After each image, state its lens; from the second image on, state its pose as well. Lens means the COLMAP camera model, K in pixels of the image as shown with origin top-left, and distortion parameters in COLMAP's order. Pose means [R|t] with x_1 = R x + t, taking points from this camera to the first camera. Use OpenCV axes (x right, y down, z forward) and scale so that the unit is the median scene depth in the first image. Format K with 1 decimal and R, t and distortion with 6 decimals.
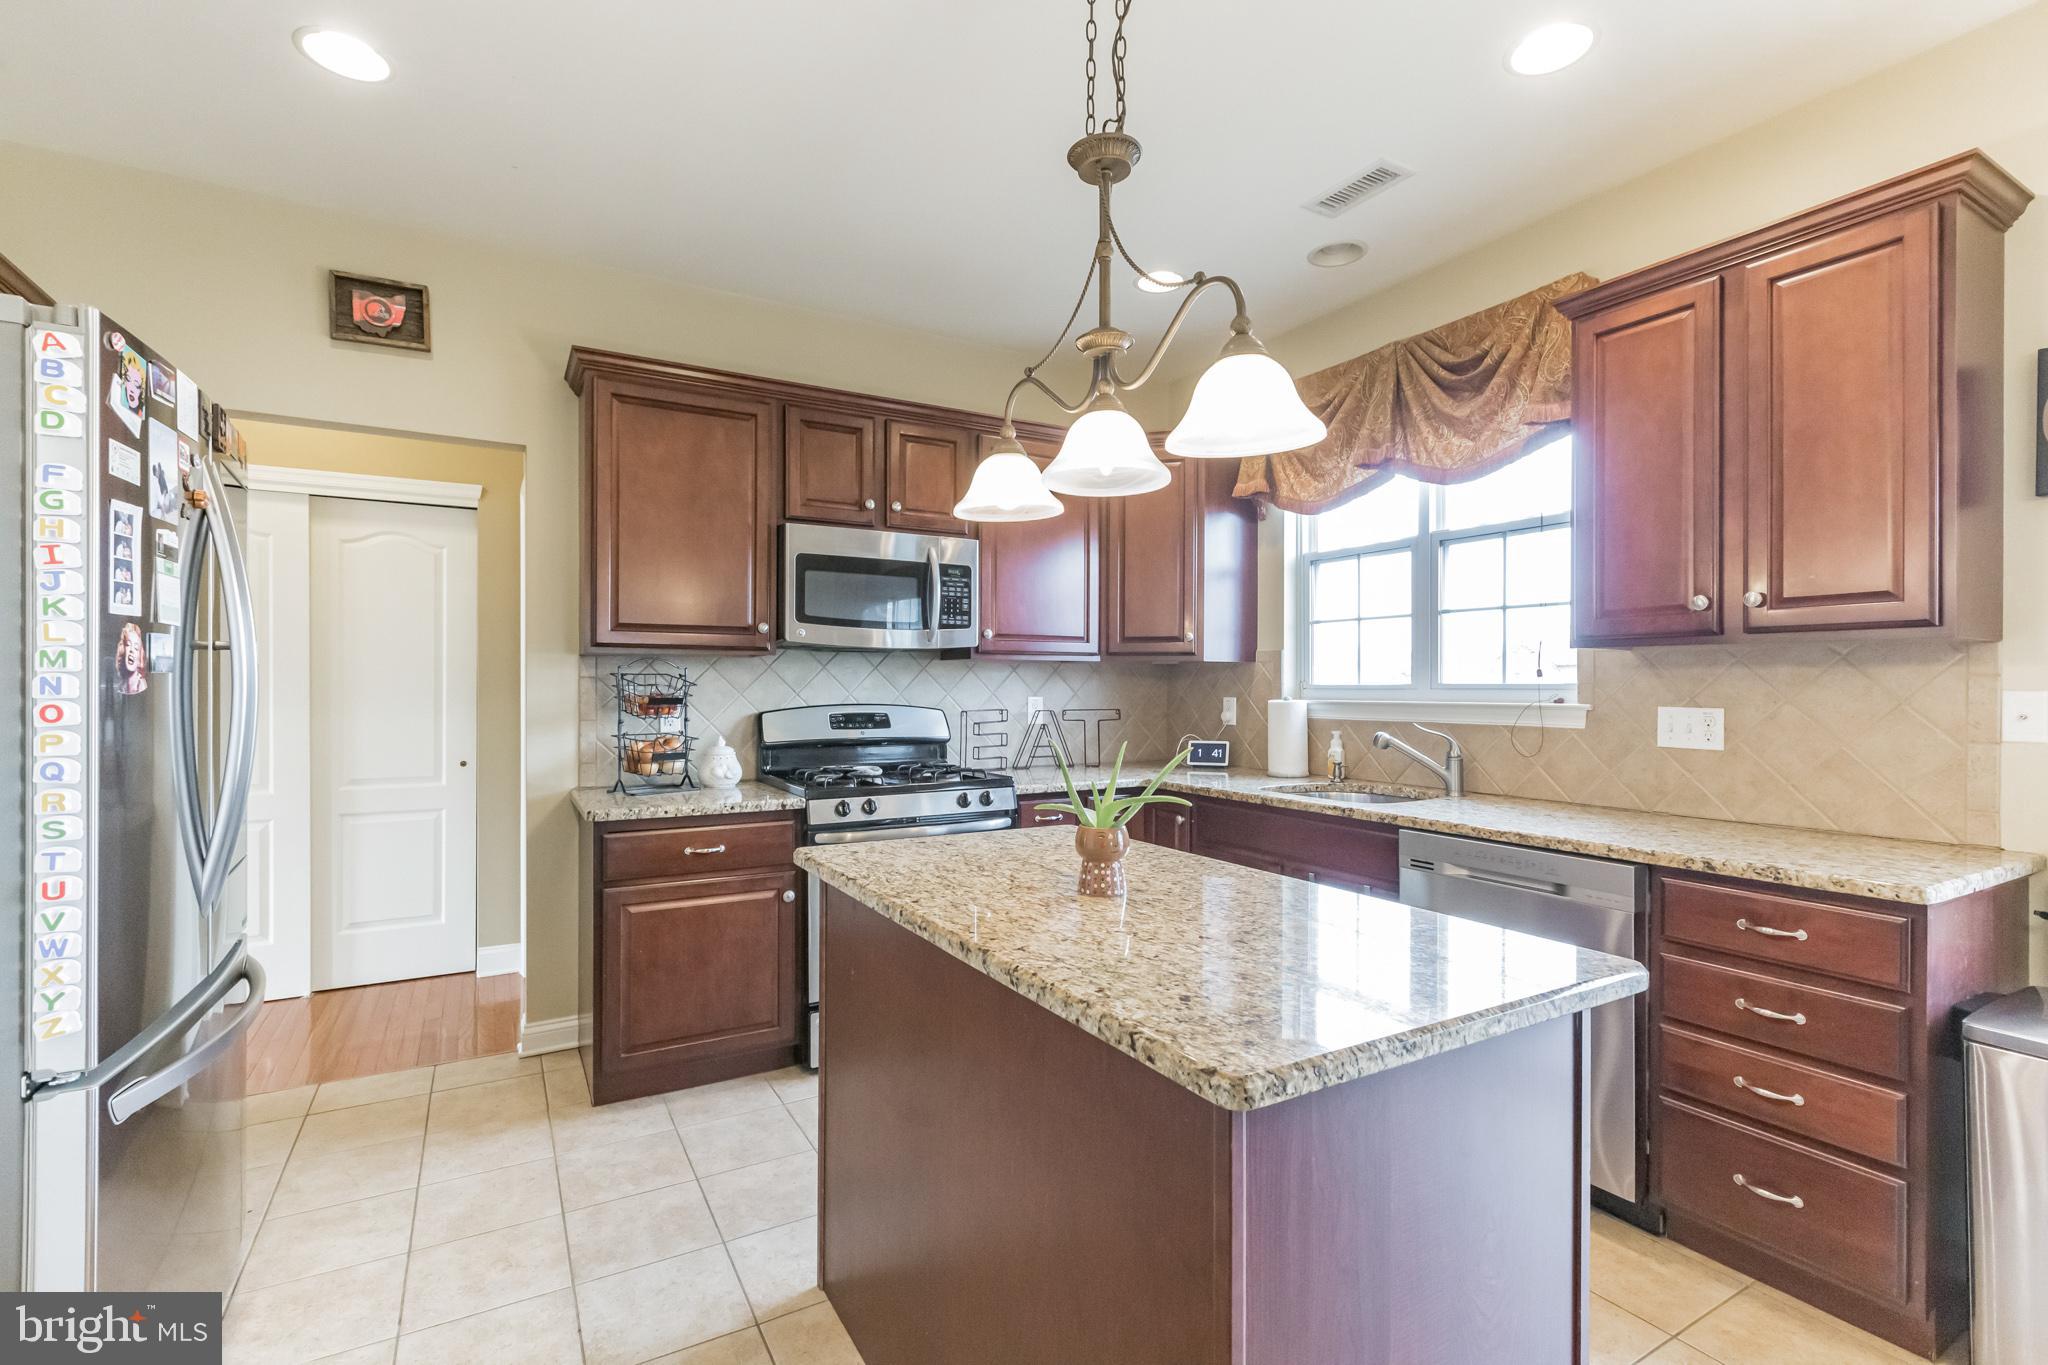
lens RADIAL K [[929.4, 0, 1030.2], [0, 929.4, 682.0], [0, 0, 1]] dist [-0.004566, -0.000205]
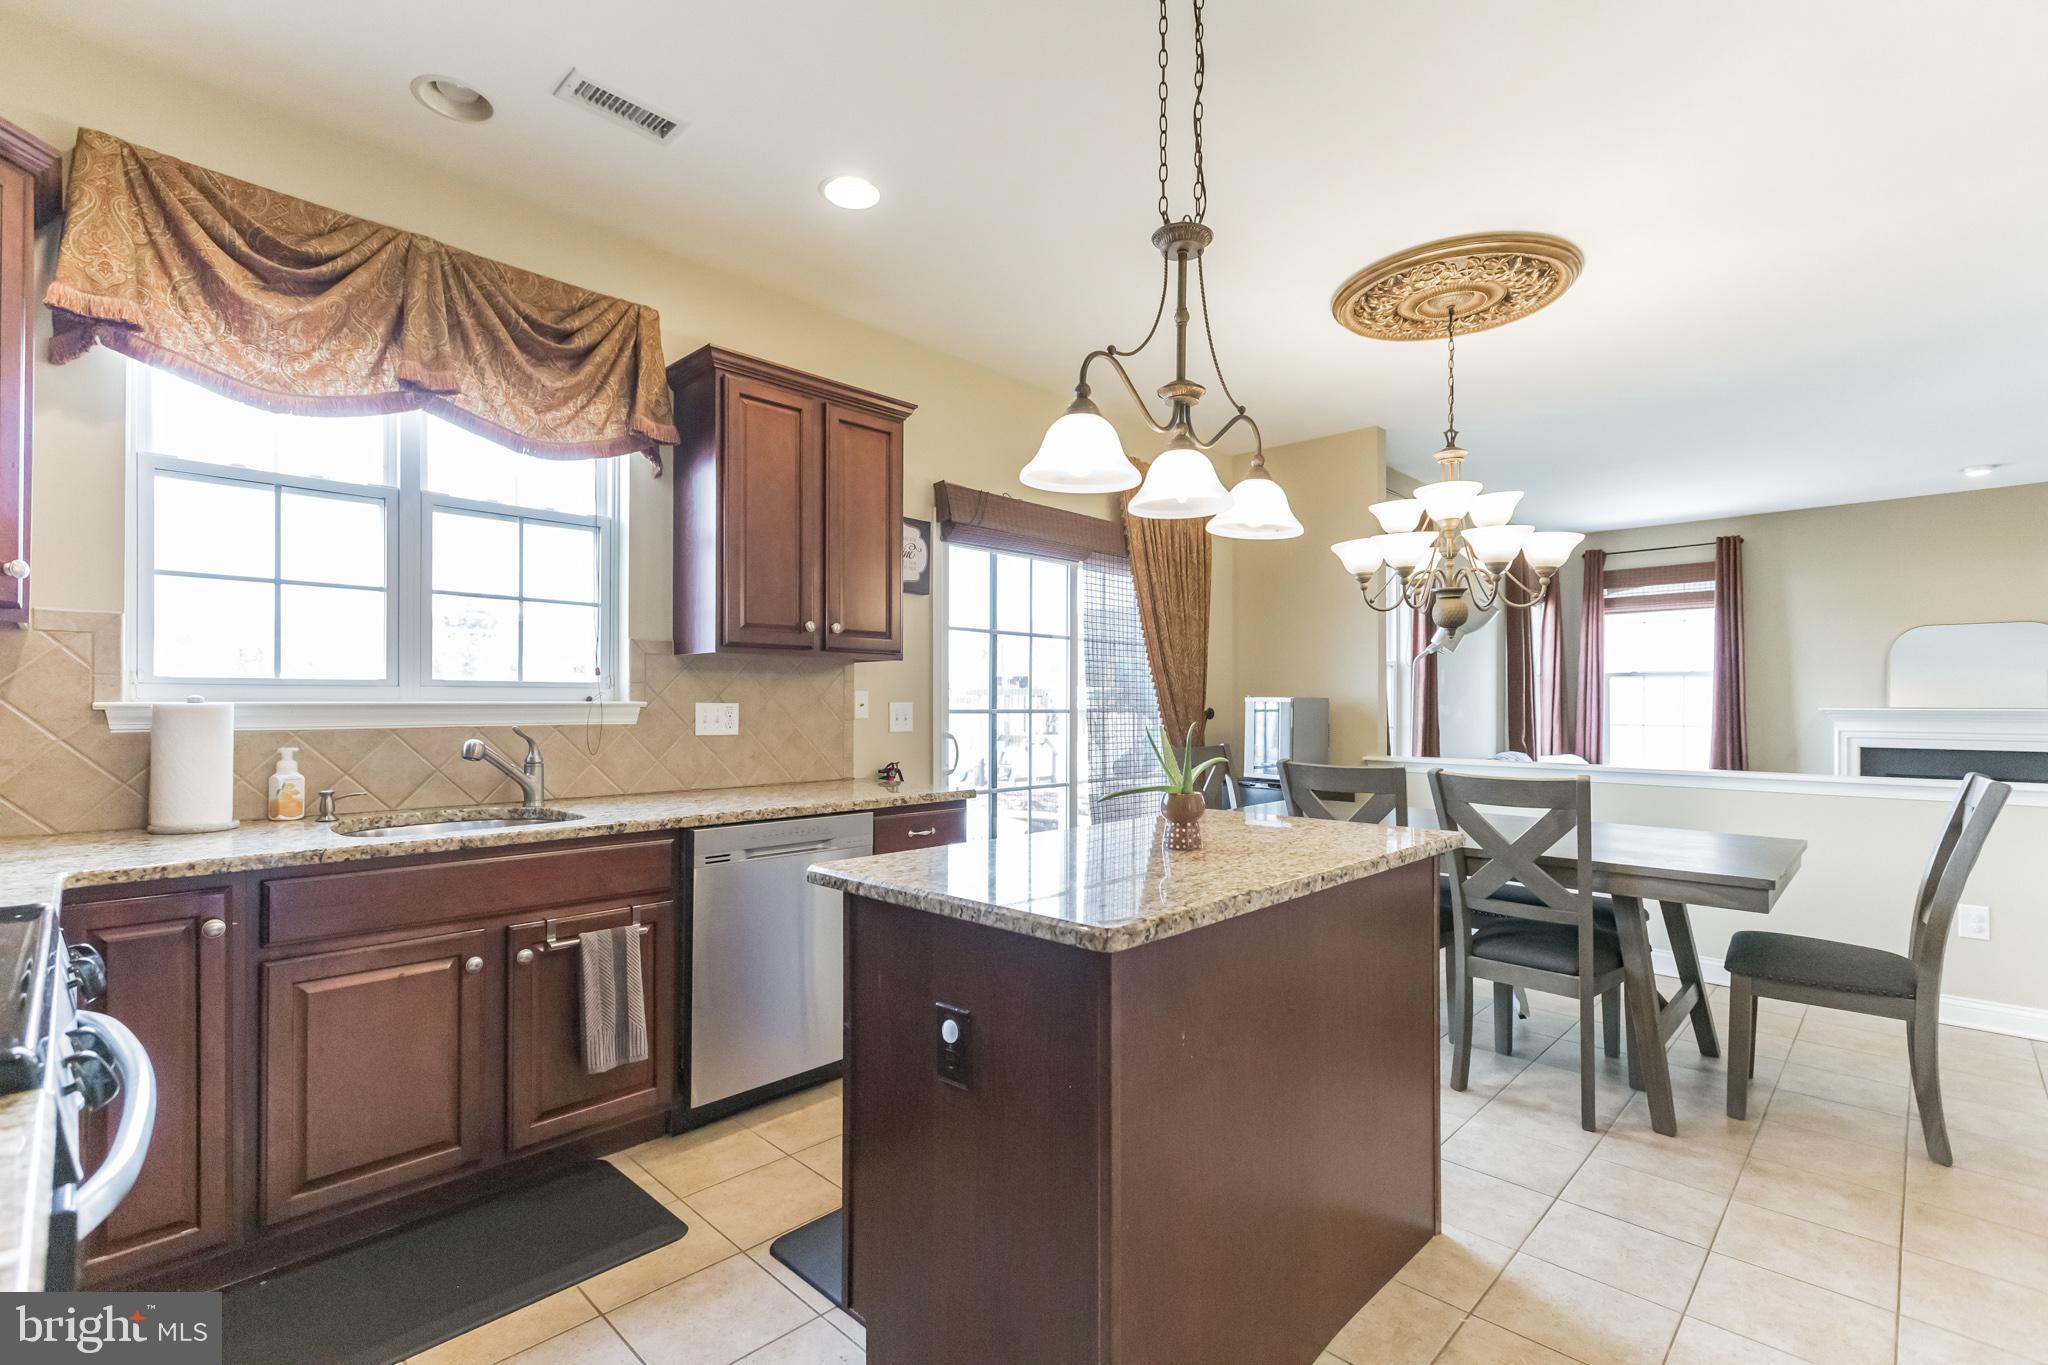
lens RADIAL K [[929.4, 0, 1035.2], [0, 929.4, 698.5], [0, 0, 1]] dist [-0.004566, -0.000205]
pose [[-0.282988, 0.001337, 0.959122, -0.478436], [-0.006830, 0.999971, -0.003409, 0.017236], [-0.959099, -0.007515, -0.282971, 0.710358]]
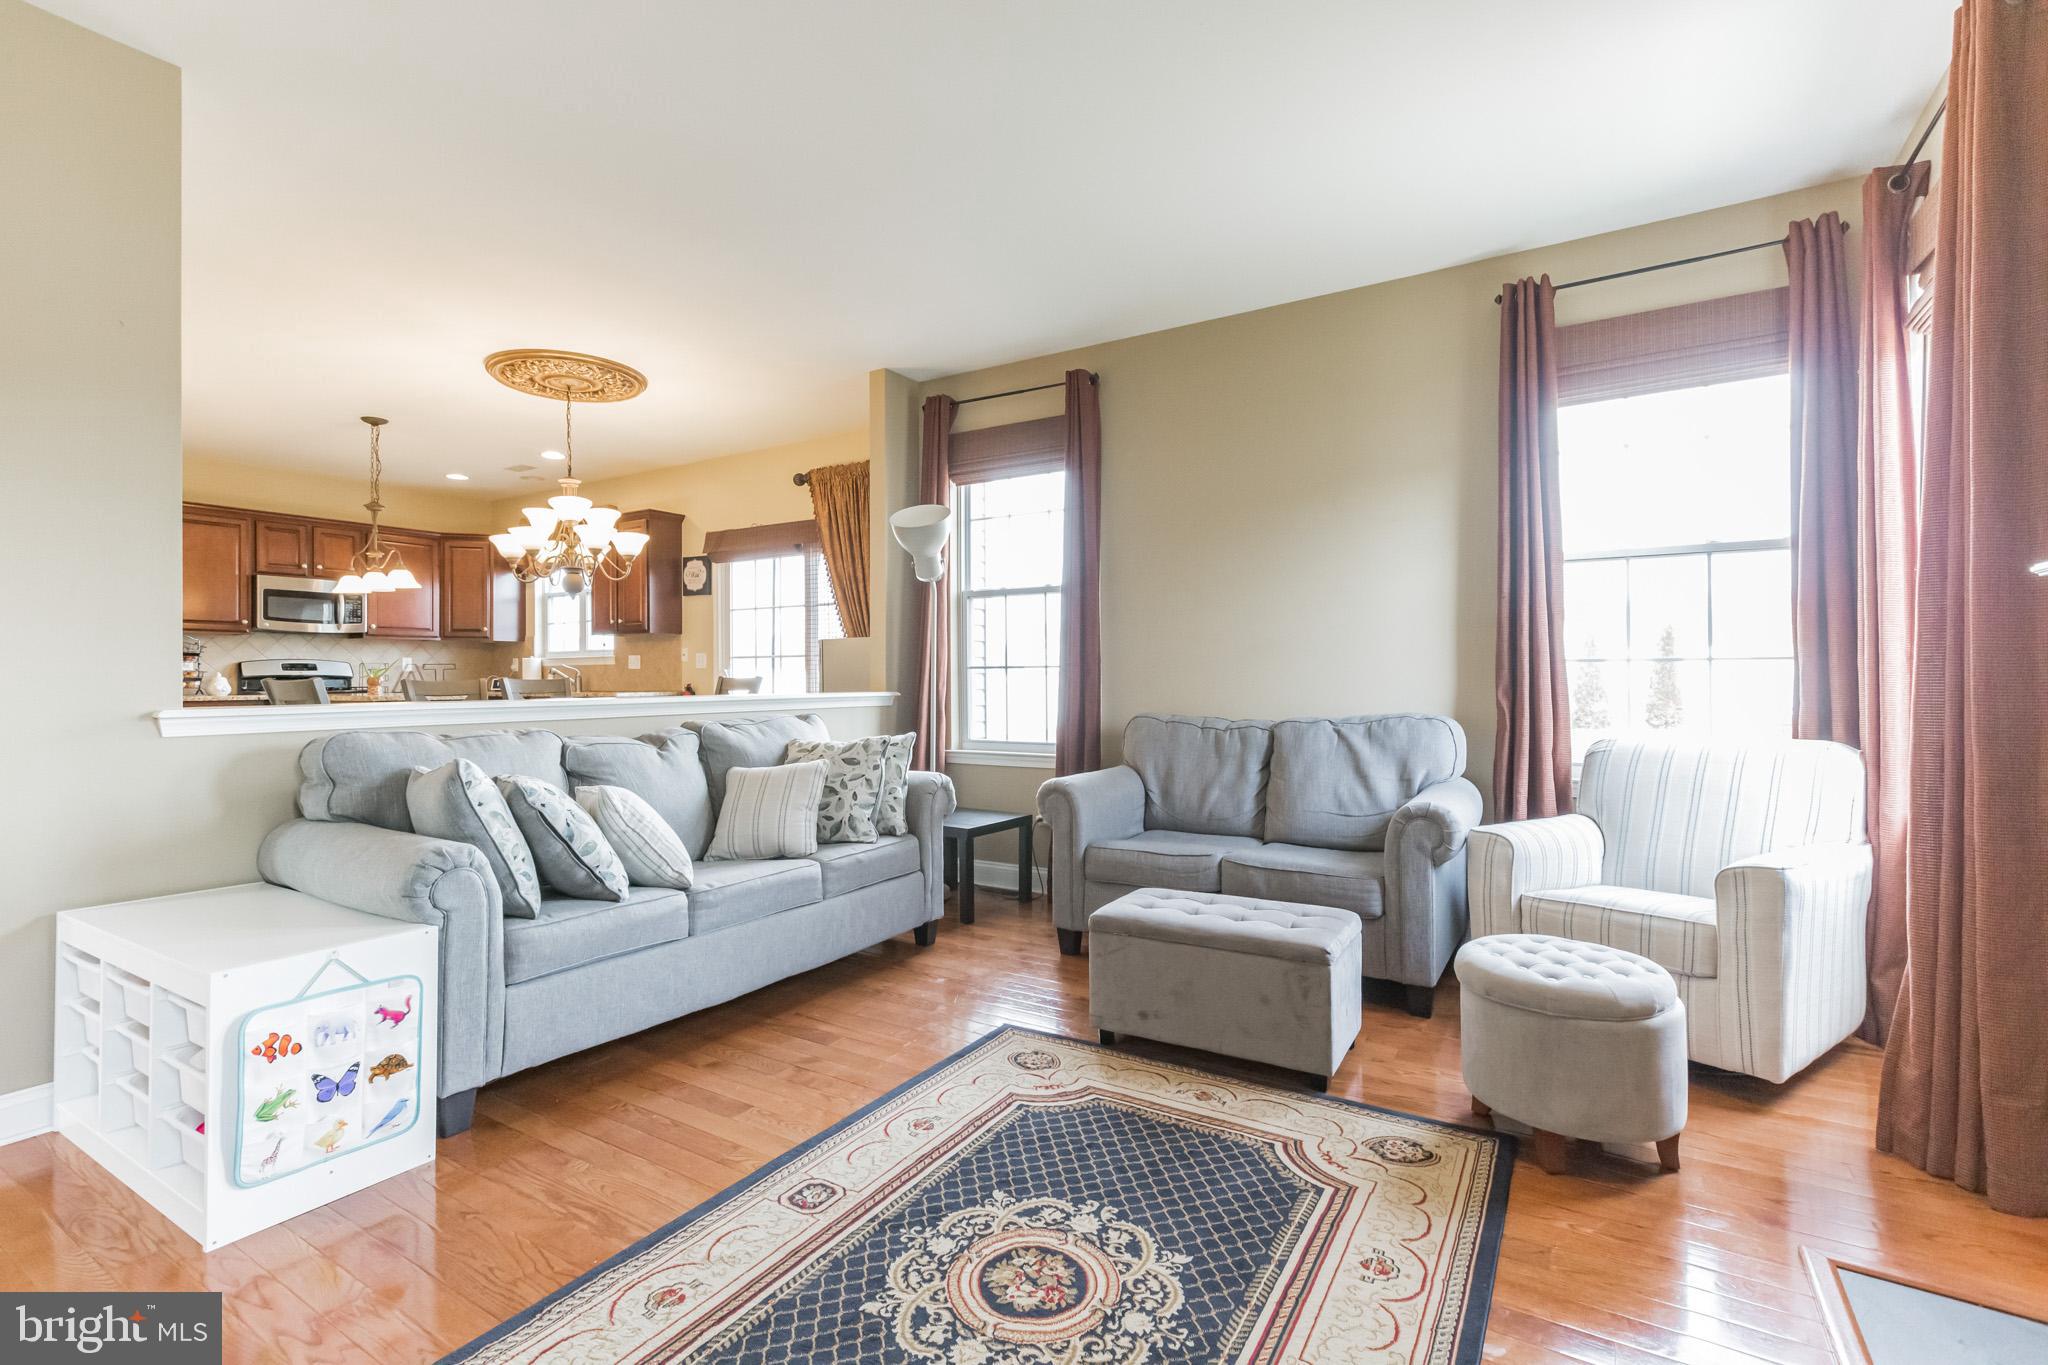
lens RADIAL K [[929.4, 0, 1020.4], [0, 929.4, 673.7], [0, 0, 1]] dist [-0.004566, -0.000205]
pose [[0.890736, -0.003677, 0.454506, 0.342277], [0.005304, 0.999983, -0.002306, 0.077000], [-0.454490, 0.004465, 0.890741, -1.739120]]
